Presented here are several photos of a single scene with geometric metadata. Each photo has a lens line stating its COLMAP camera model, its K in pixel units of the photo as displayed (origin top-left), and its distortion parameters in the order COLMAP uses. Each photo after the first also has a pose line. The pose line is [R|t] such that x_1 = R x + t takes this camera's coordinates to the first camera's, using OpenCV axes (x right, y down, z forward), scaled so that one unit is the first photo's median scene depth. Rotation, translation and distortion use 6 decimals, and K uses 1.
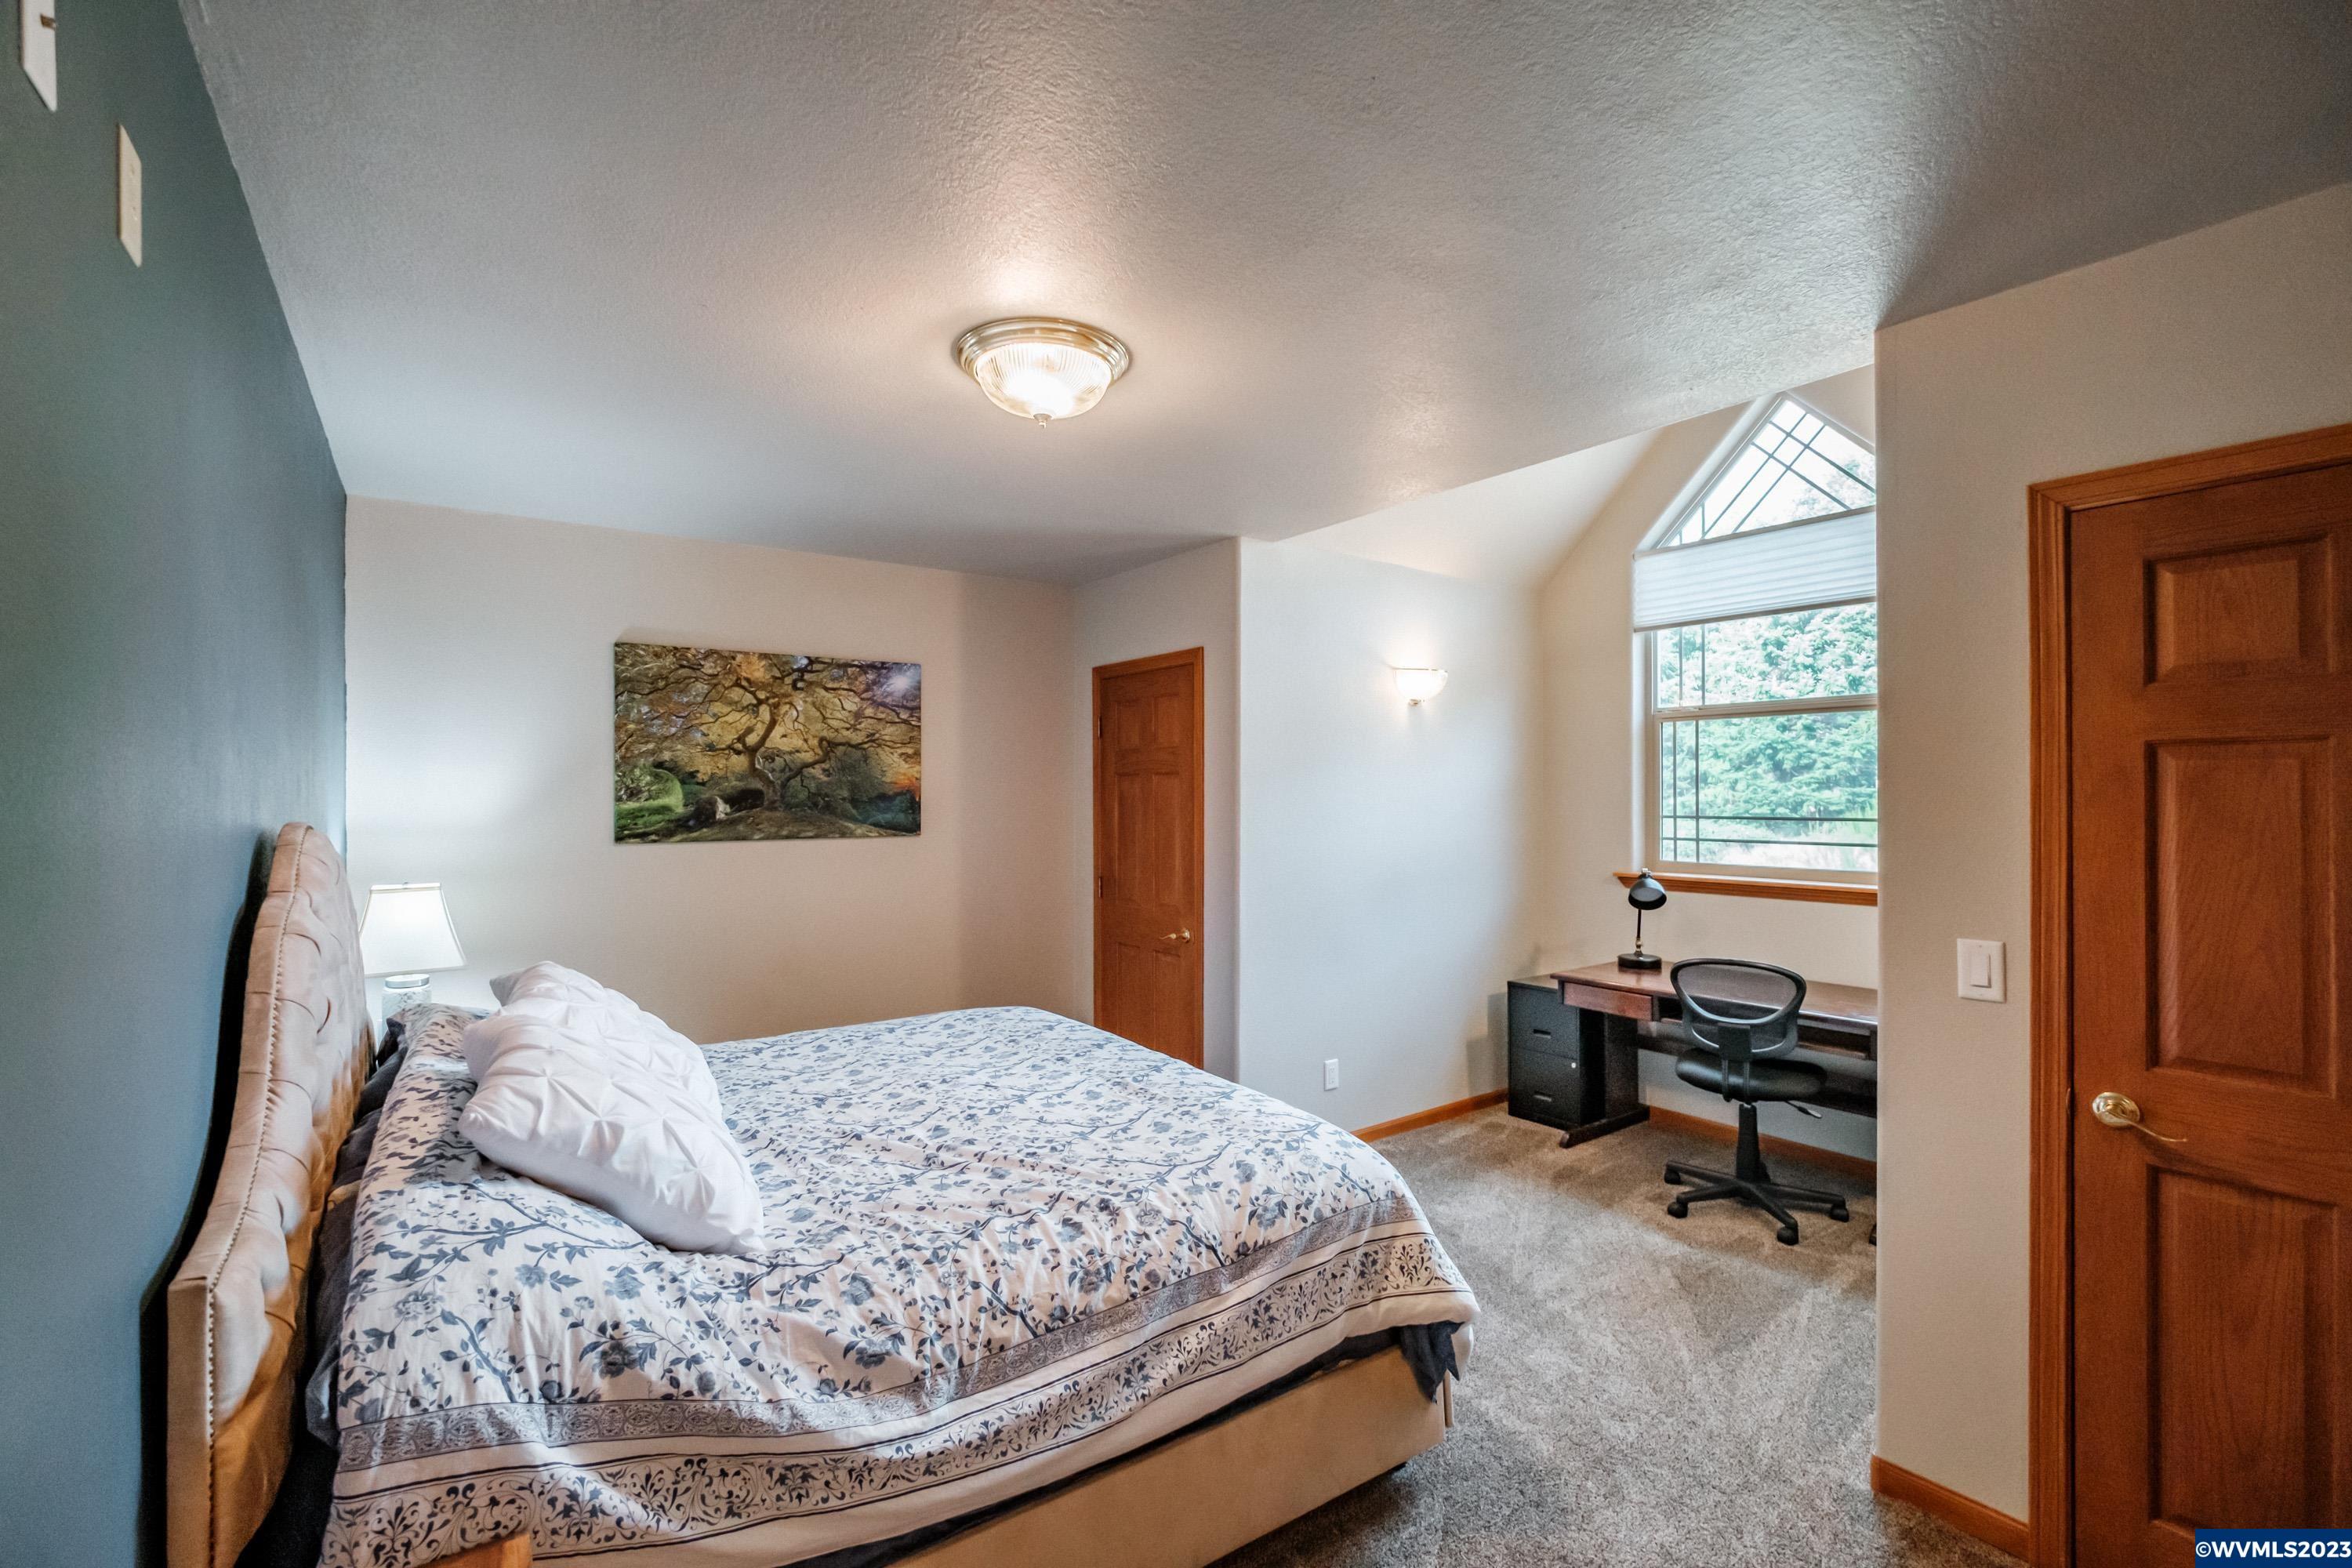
lens RADIAL K [[1003.0, 0, 1175.9], [0, 1003.0, 794.3], [0, 0, 1]] dist [-0.003761, -0.000618]
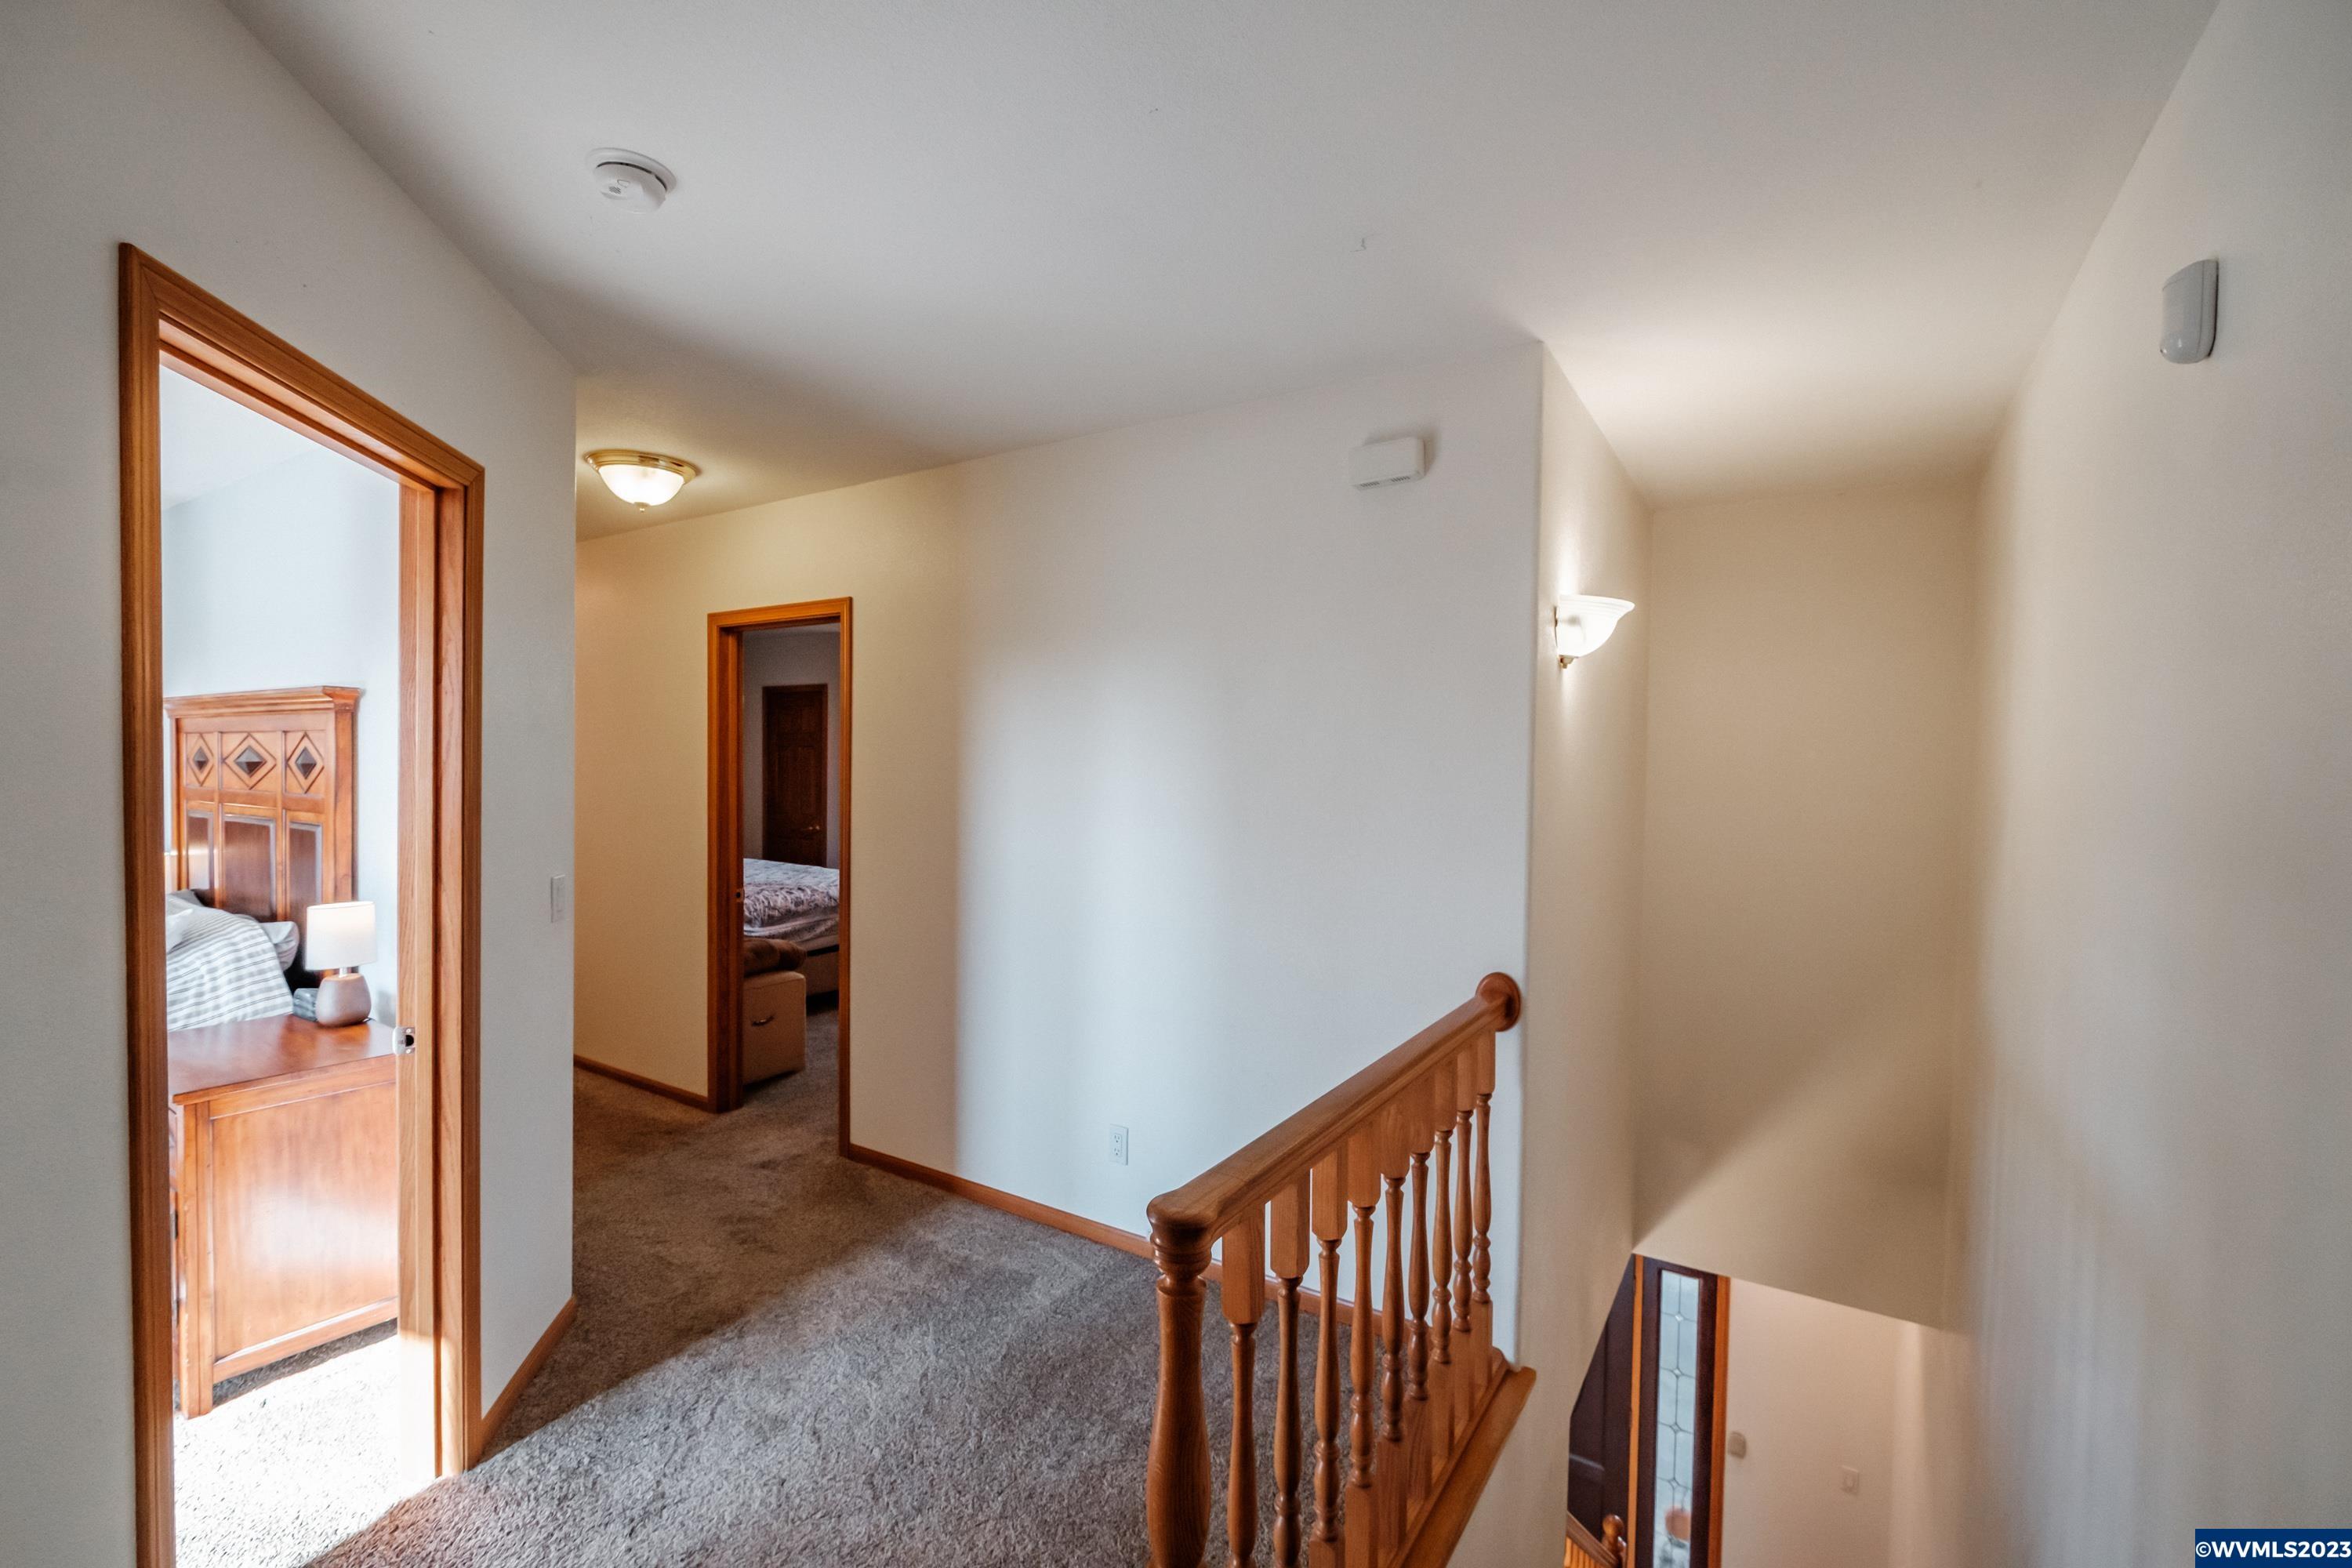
lens RADIAL K [[1003.0, 0, 1176.0], [0, 1003.0, 774.8], [0, 0, 1]] dist [-0.003761, -0.000618]
pose [[0.929375, 0.004270, 0.369112, -0.089252], [-0.012954, 0.999694, 0.021052, -0.023191], [-0.368909, -0.024346, 0.929147, -1.570386]]
